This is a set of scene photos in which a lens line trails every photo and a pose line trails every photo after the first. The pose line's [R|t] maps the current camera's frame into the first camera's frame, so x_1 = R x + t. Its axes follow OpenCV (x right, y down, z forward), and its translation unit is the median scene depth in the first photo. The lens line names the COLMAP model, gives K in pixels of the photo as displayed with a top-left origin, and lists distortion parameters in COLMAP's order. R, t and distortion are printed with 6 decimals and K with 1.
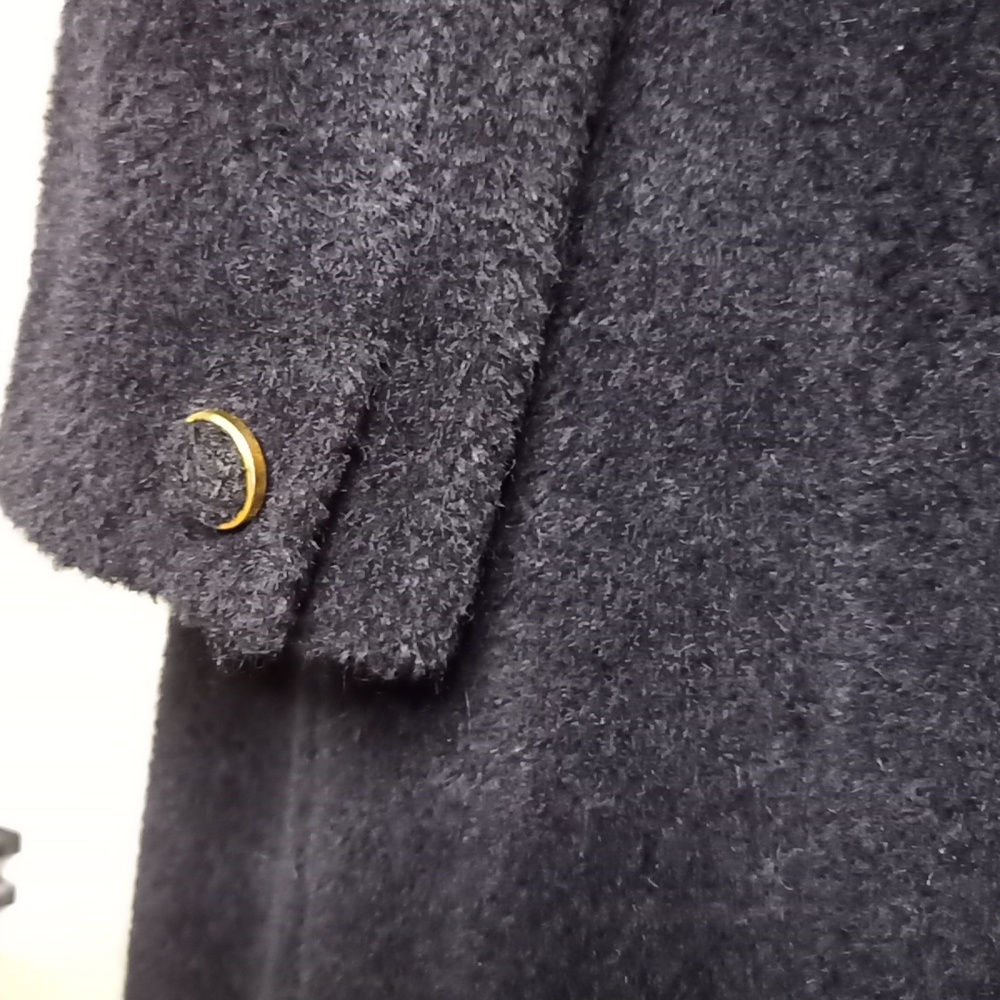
lens RADIAL K [[1251.1, 0, 498.6], [0, 1251.1, 486.9], [0, 0, 1]] dist [0.101650, -0.187823]
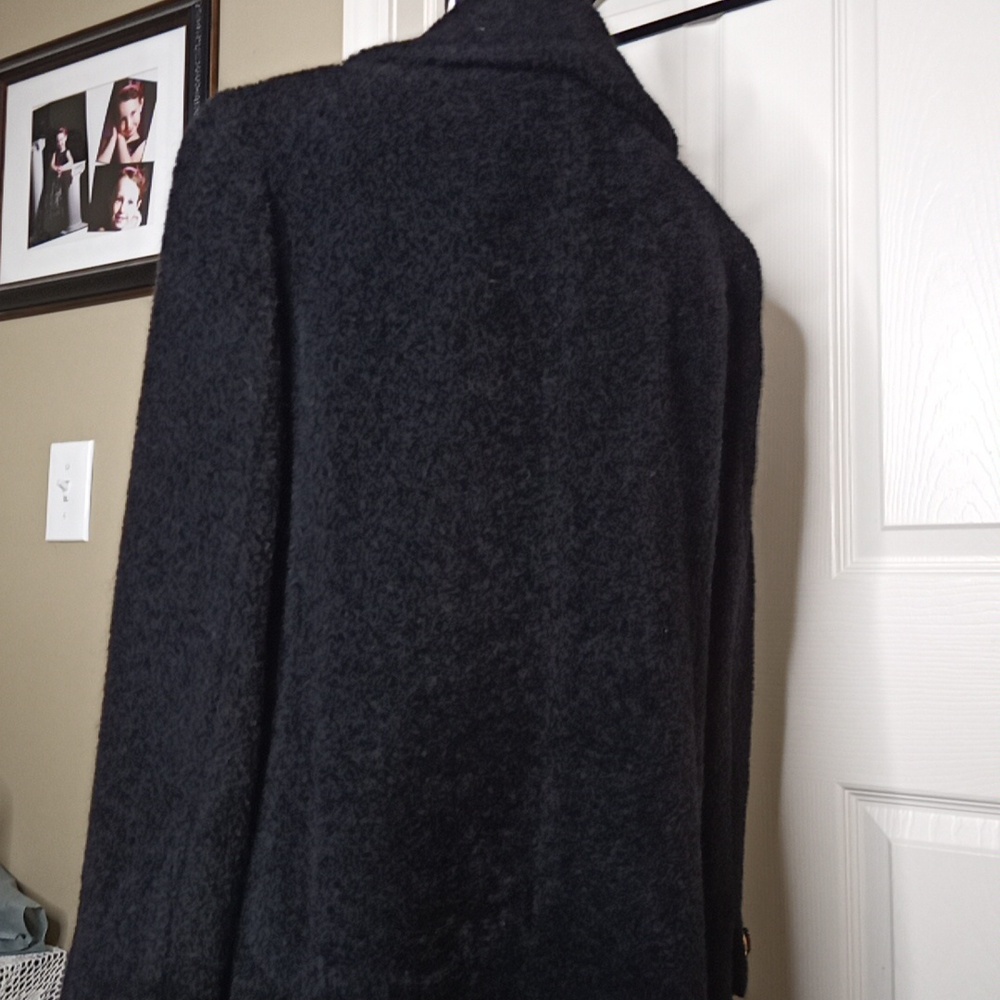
lens RADIAL K [[1251.1, 0, 498.6], [0, 1251.1, 486.9], [0, 0, 1]] dist [0.101650, -0.187823]
pose [[0.984350, -0.052864, -0.168108, 1.291064], [0.021306, 0.982648, -0.184255, -0.740064], [0.174932, 0.177790, 0.968395, -2.050420]]
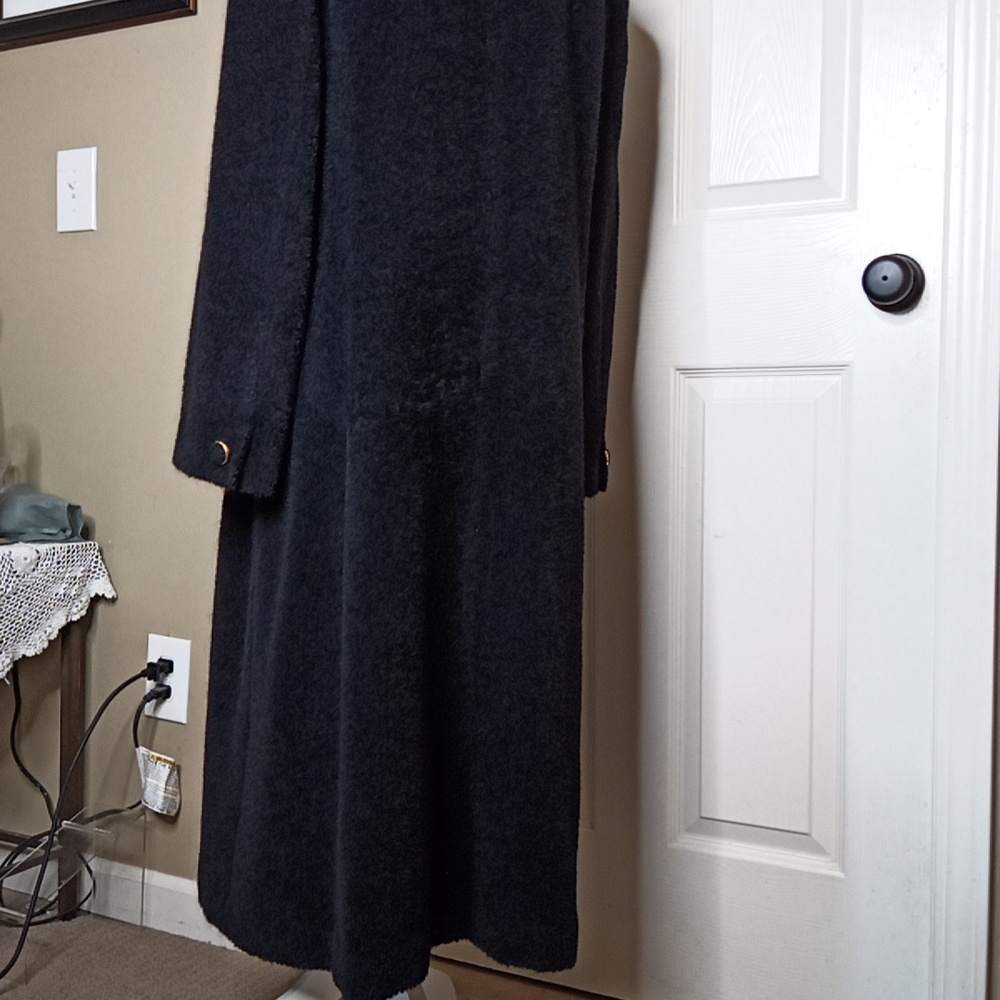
lens RADIAL K [[1251.1, 0, 498.6], [0, 1251.1, 486.9], [0, 0, 1]] dist [0.101650, -0.187823]
pose [[0.996611, -0.037568, -0.073179, 1.221429], [0.033679, 0.997990, -0.053677, 0.421263], [0.075049, 0.051031, 0.995873, -3.830720]]
